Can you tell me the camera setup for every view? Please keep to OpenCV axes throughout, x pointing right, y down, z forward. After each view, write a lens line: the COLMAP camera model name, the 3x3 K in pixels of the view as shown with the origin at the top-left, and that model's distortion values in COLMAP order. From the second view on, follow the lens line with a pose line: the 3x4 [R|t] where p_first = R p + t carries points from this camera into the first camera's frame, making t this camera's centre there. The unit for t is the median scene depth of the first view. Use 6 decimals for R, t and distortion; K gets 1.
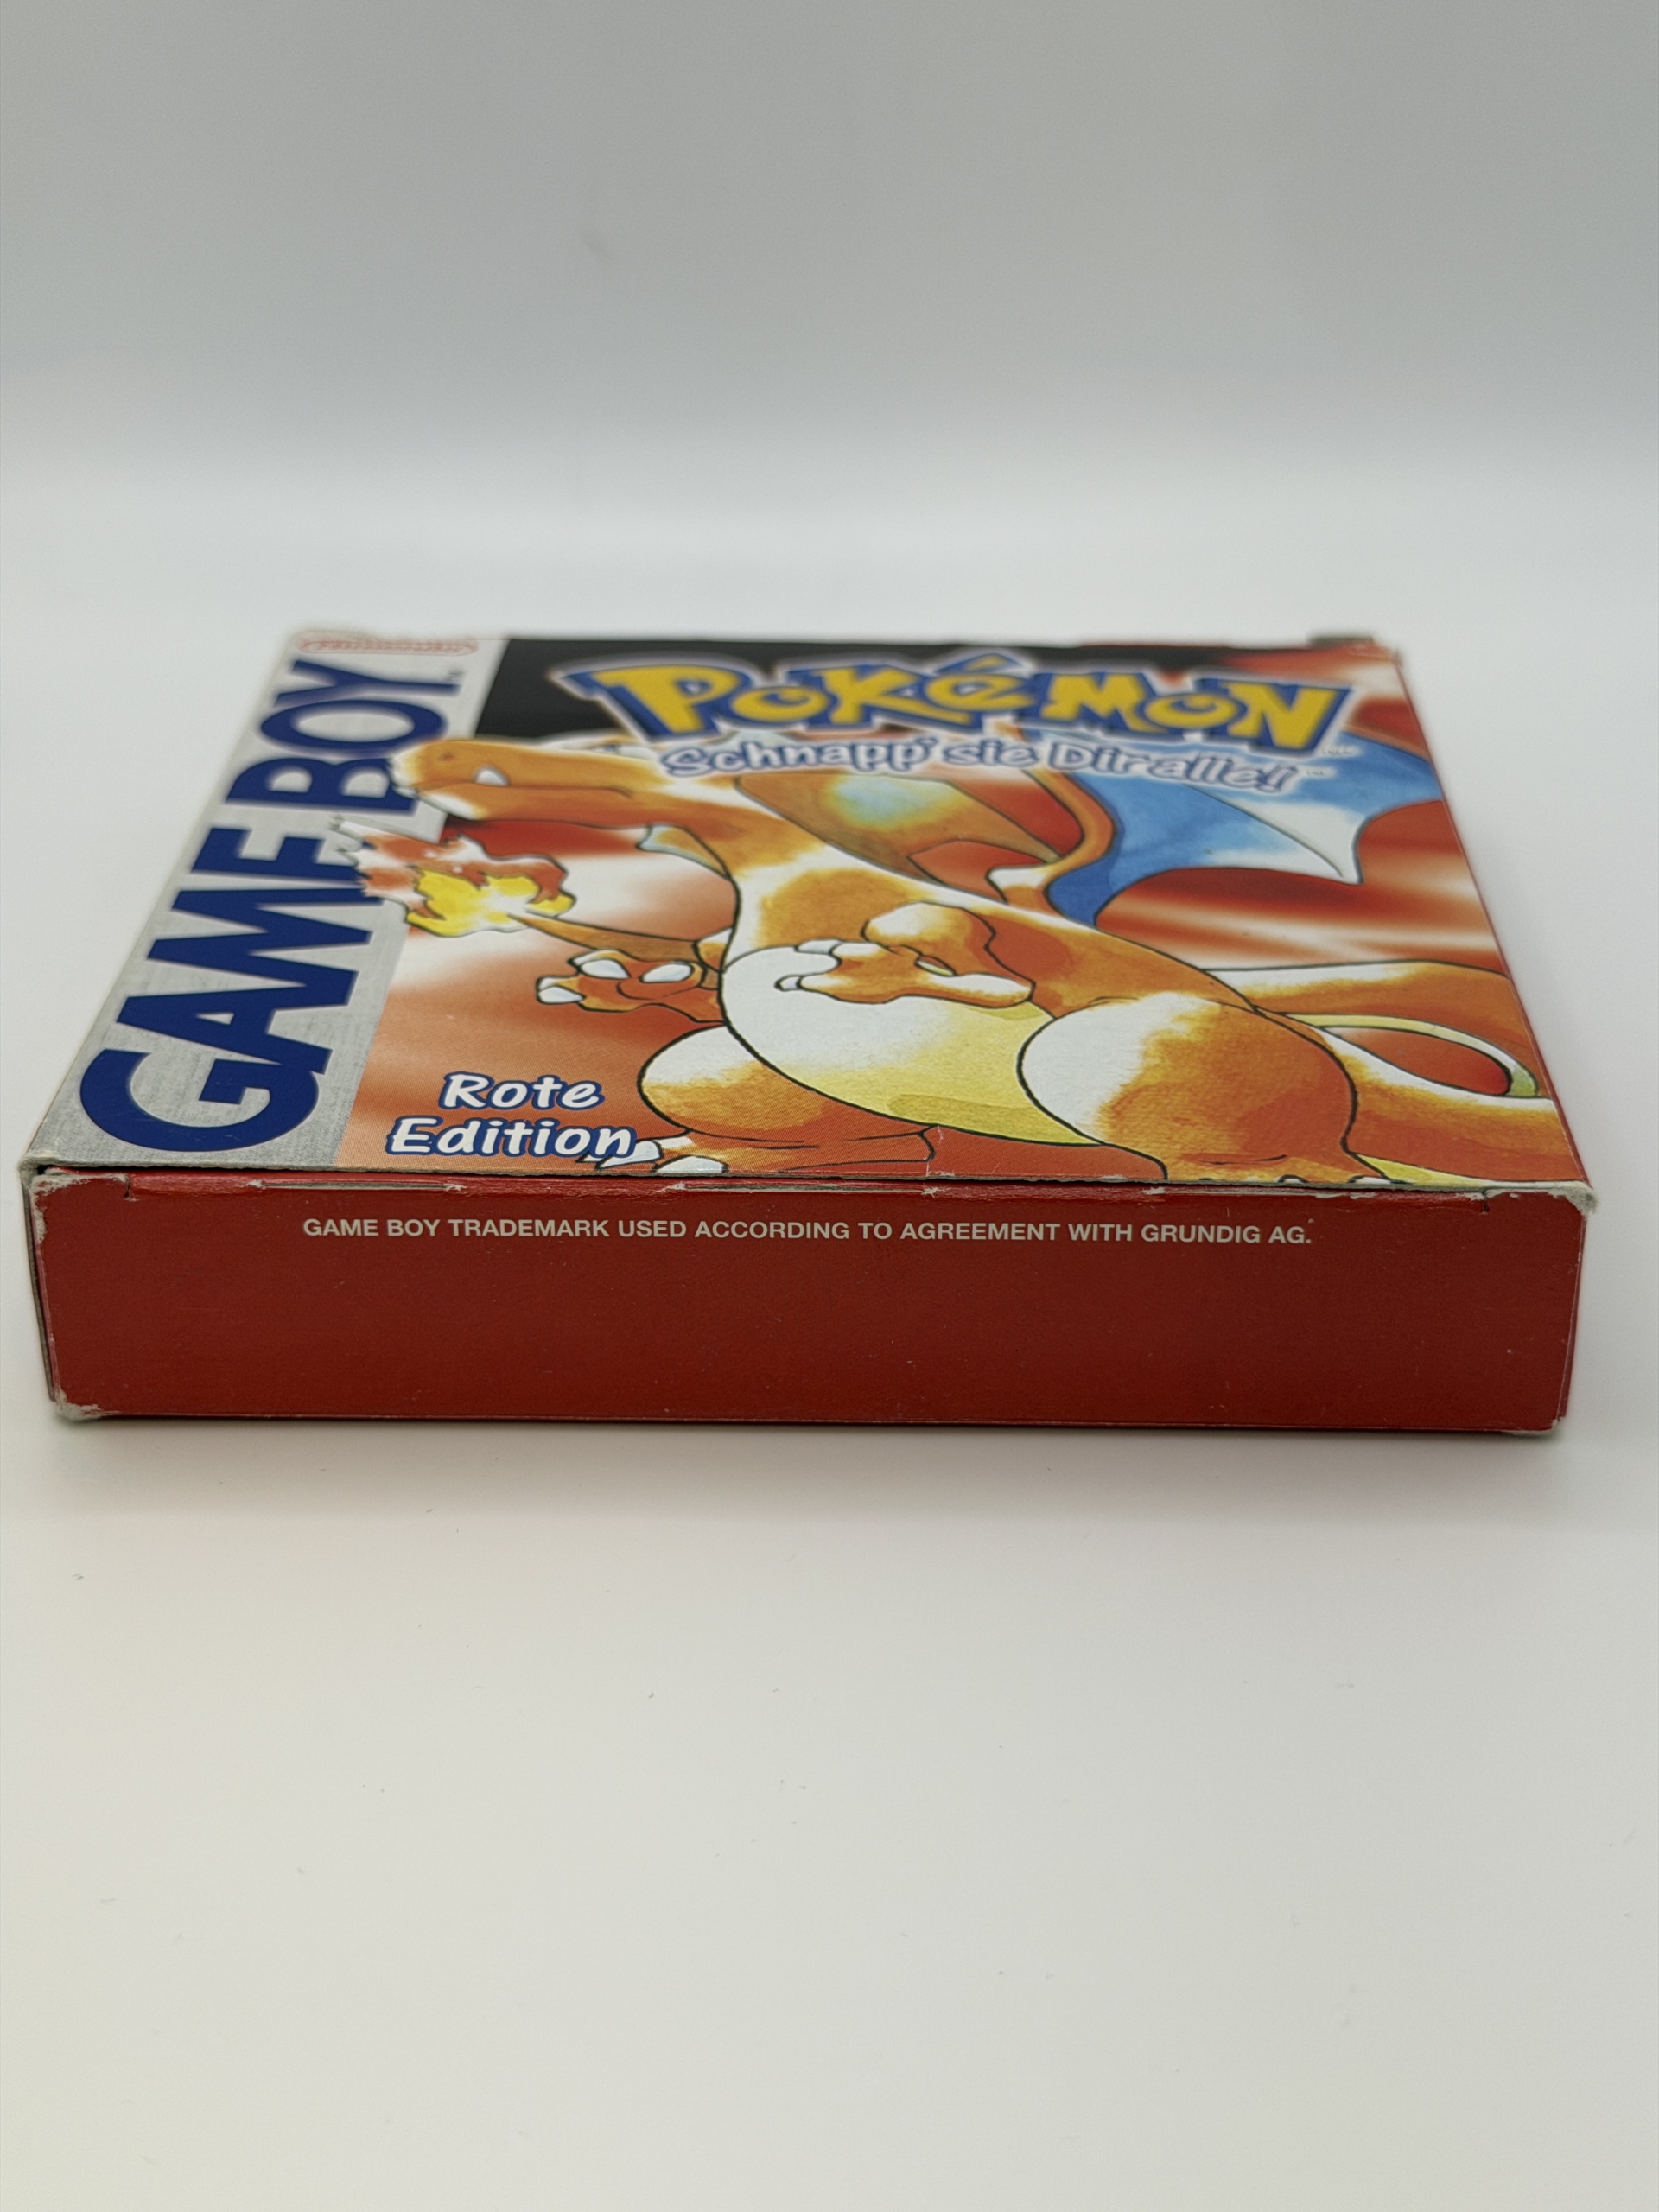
lens RADIAL K [[3170.5, 0, 829.5], [0, 3170.5, 1106.0], [0, 0, 1]] dist [0.136656, 0.001278]
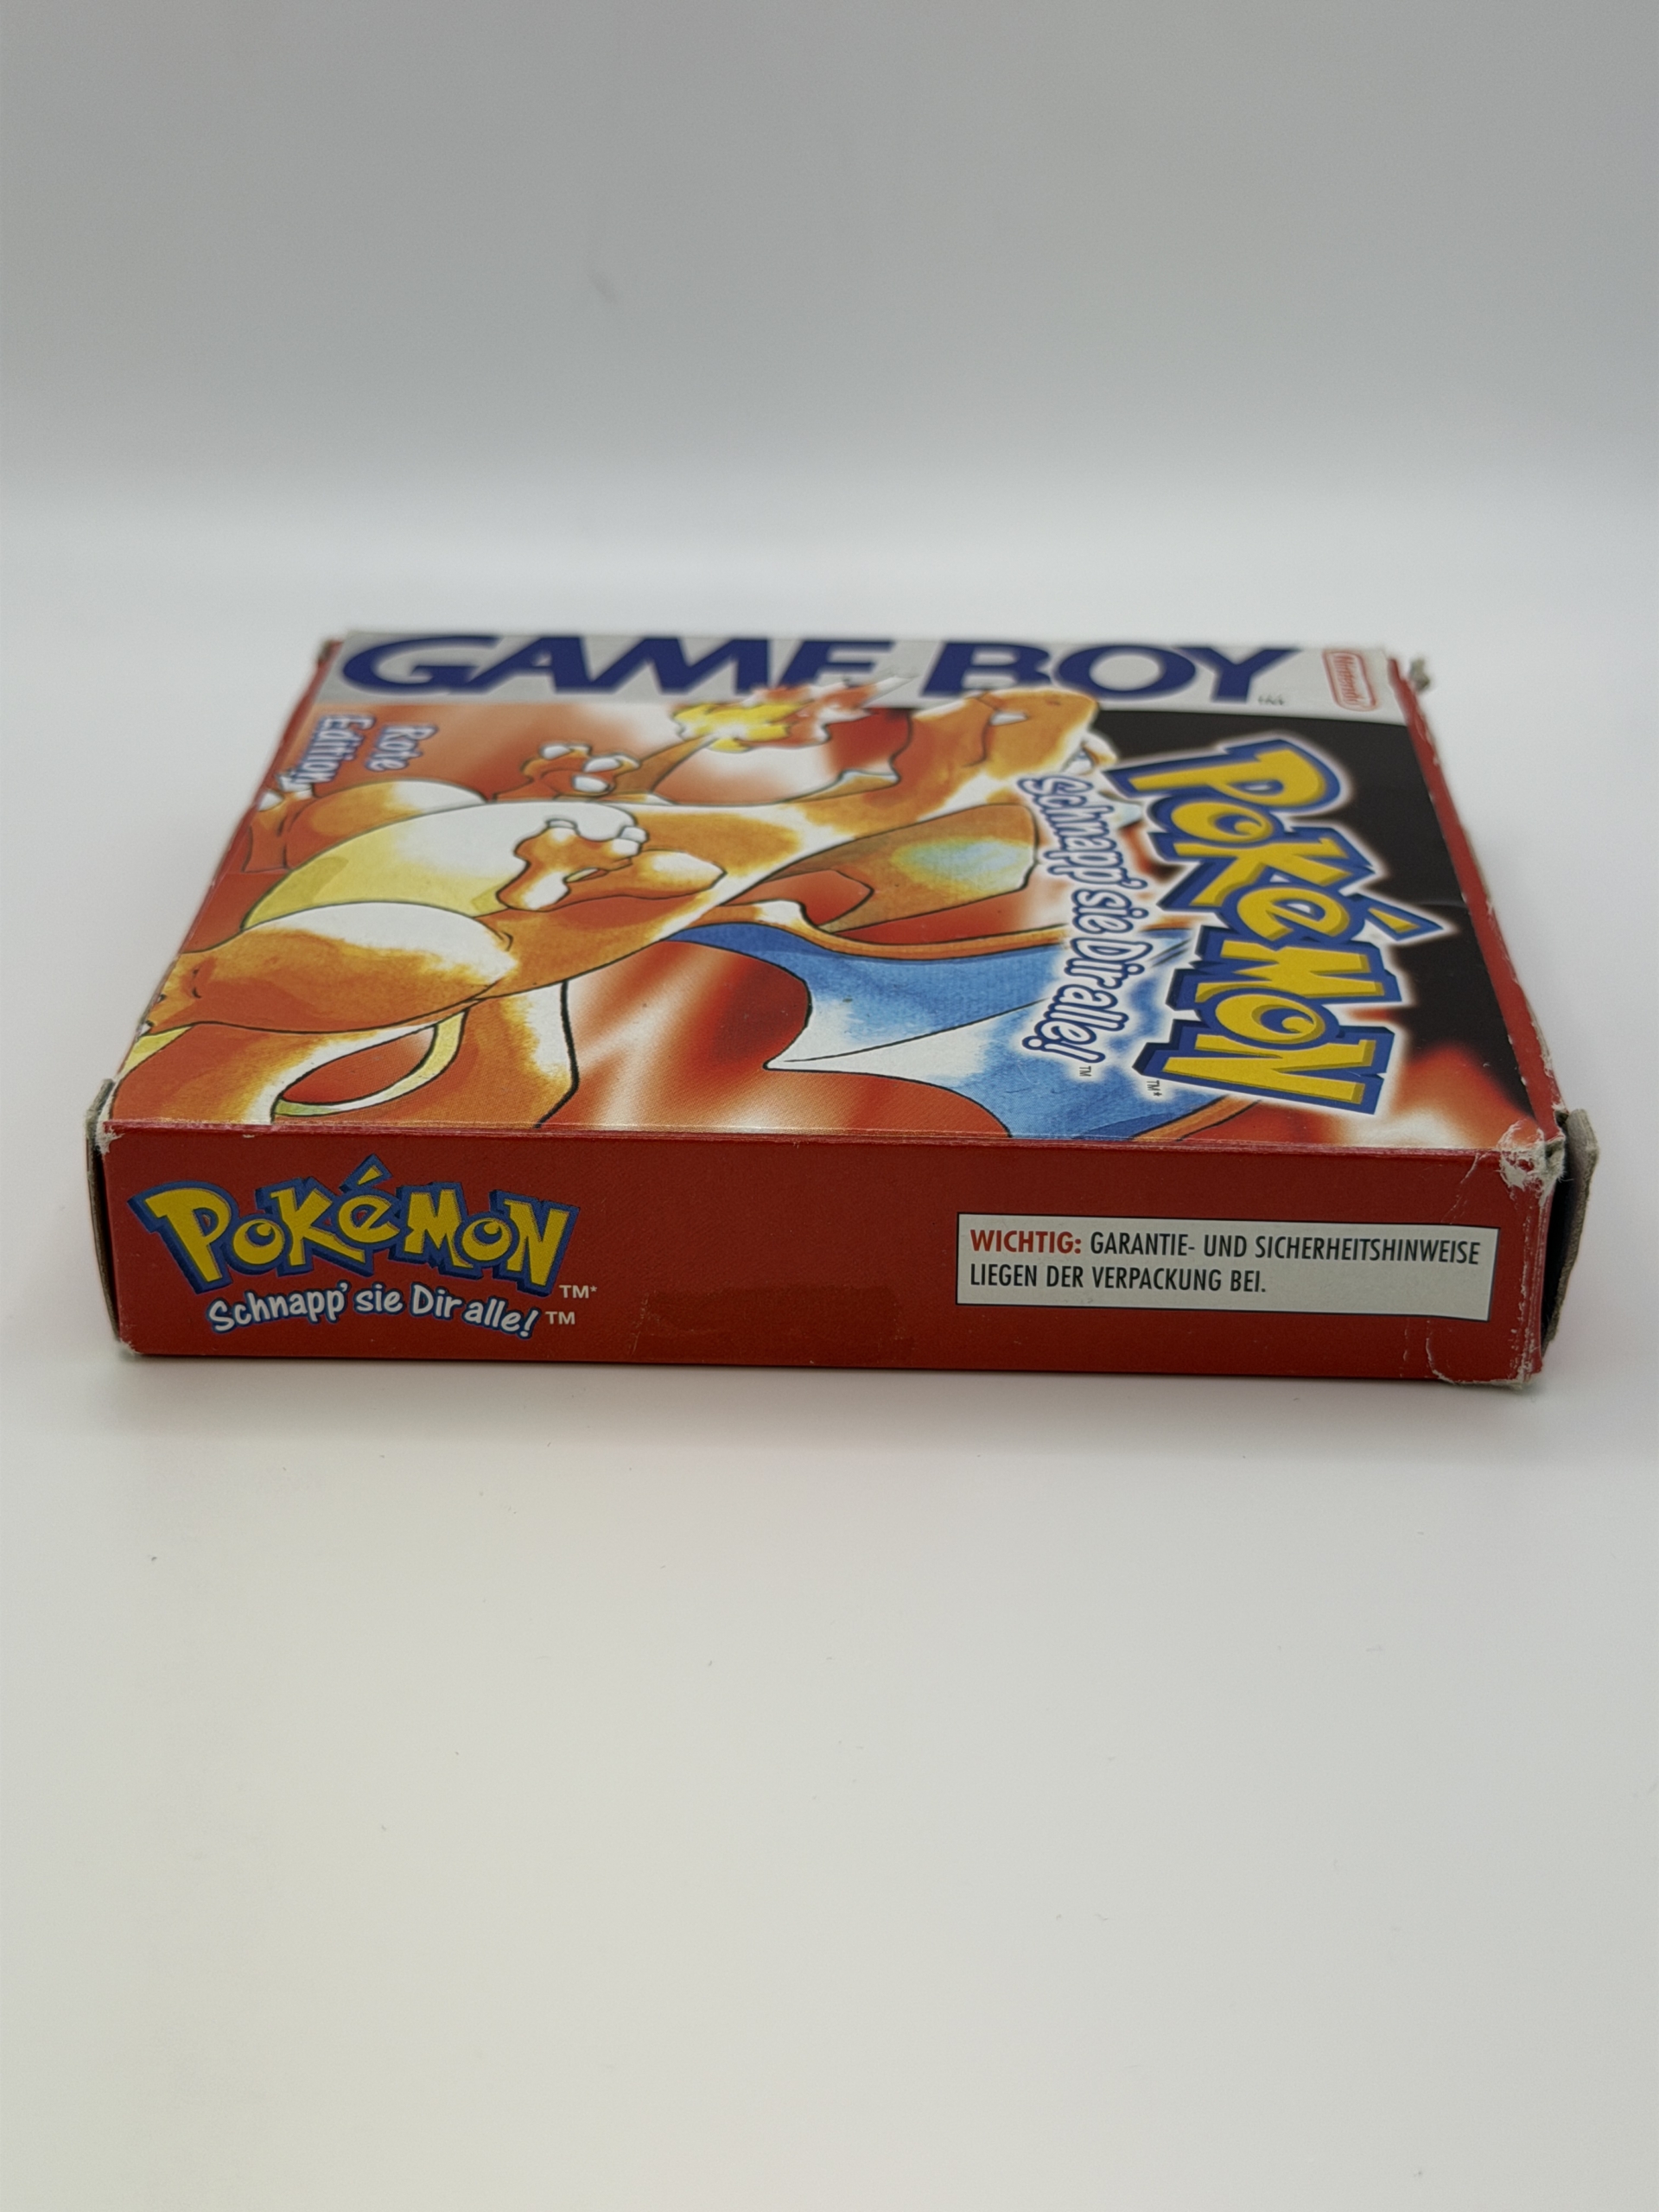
lens RADIAL K [[3170.5, 0, 829.5], [0, 3170.5, 1106.0], [0, 0, 1]] dist [0.136656, 0.001278]
pose [[-0.015230, 0.464166, -0.885617, 1.056815], [-0.477030, 0.775048, 0.414419, -0.483917], [0.878755, 0.428778, 0.209616, 0.879414]]
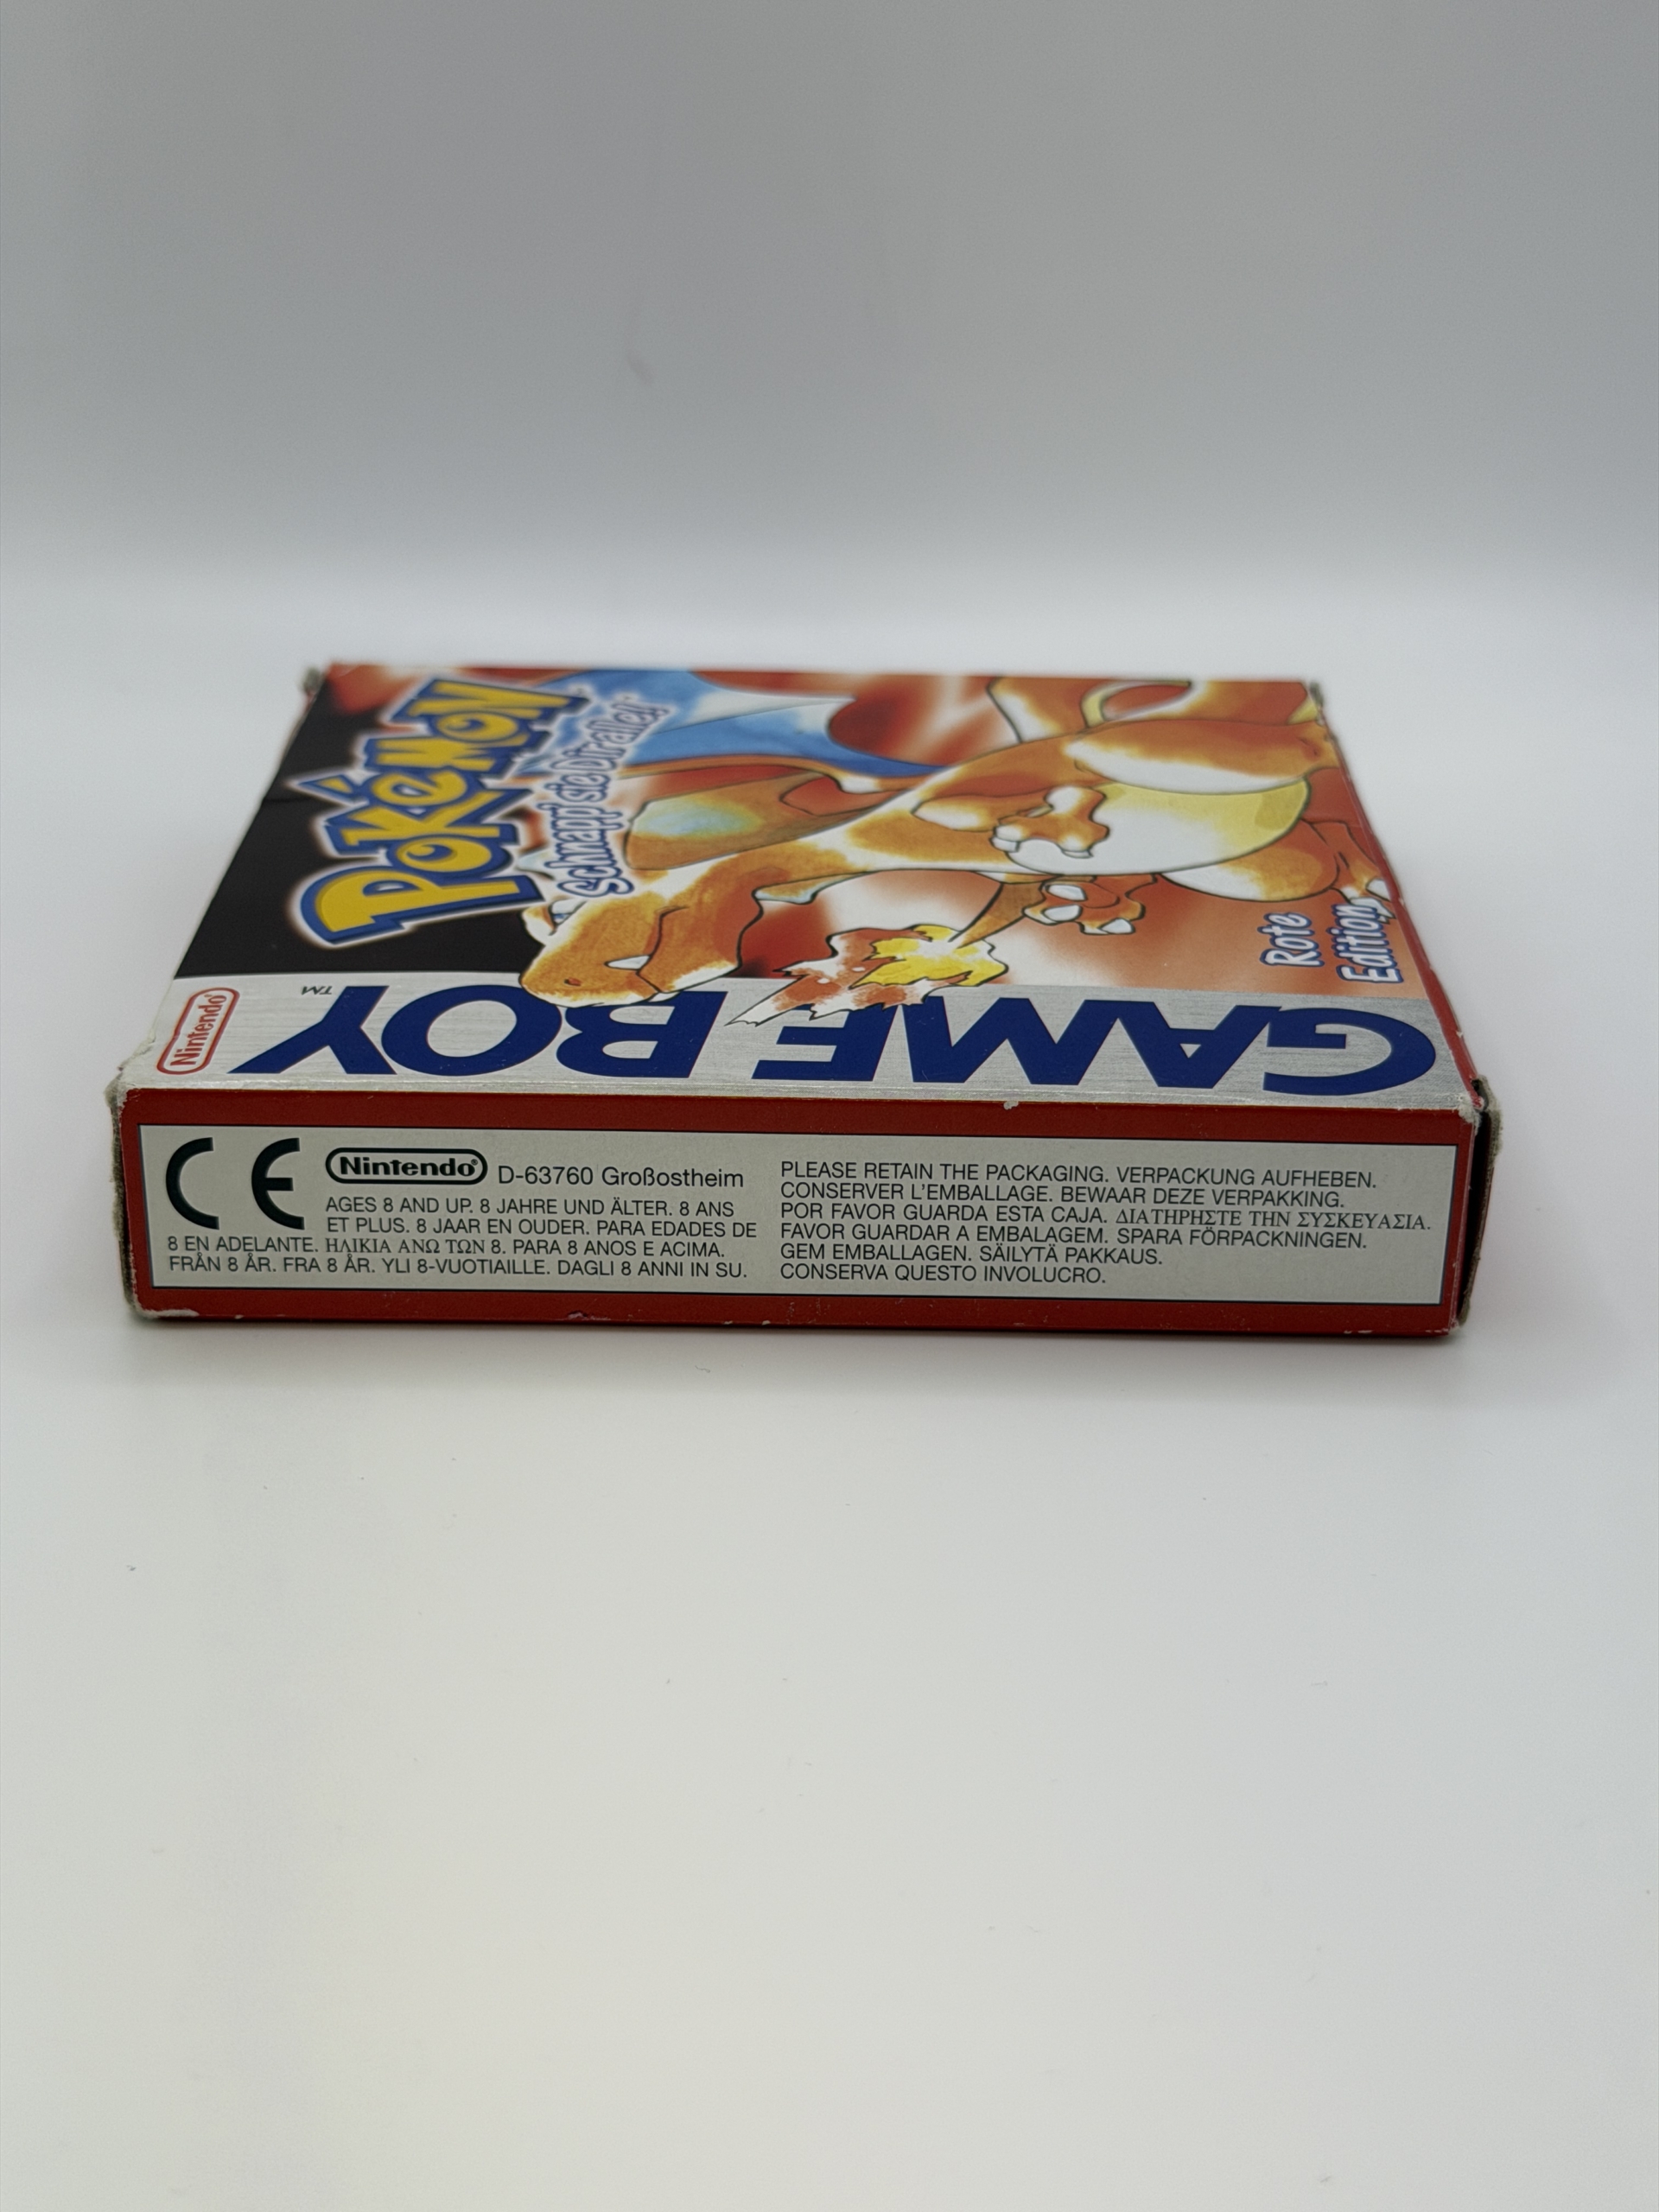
lens RADIAL K [[3170.5, 0, 829.5], [0, 3170.5, 1106.0], [0, 0, 1]] dist [0.136656, 0.001278]
pose [[-0.012561, -0.439822, 0.897997, -1.140000], [0.463374, 0.793257, 0.395004, -0.483876], [-0.886074, 0.421070, 0.193838, 0.881558]]
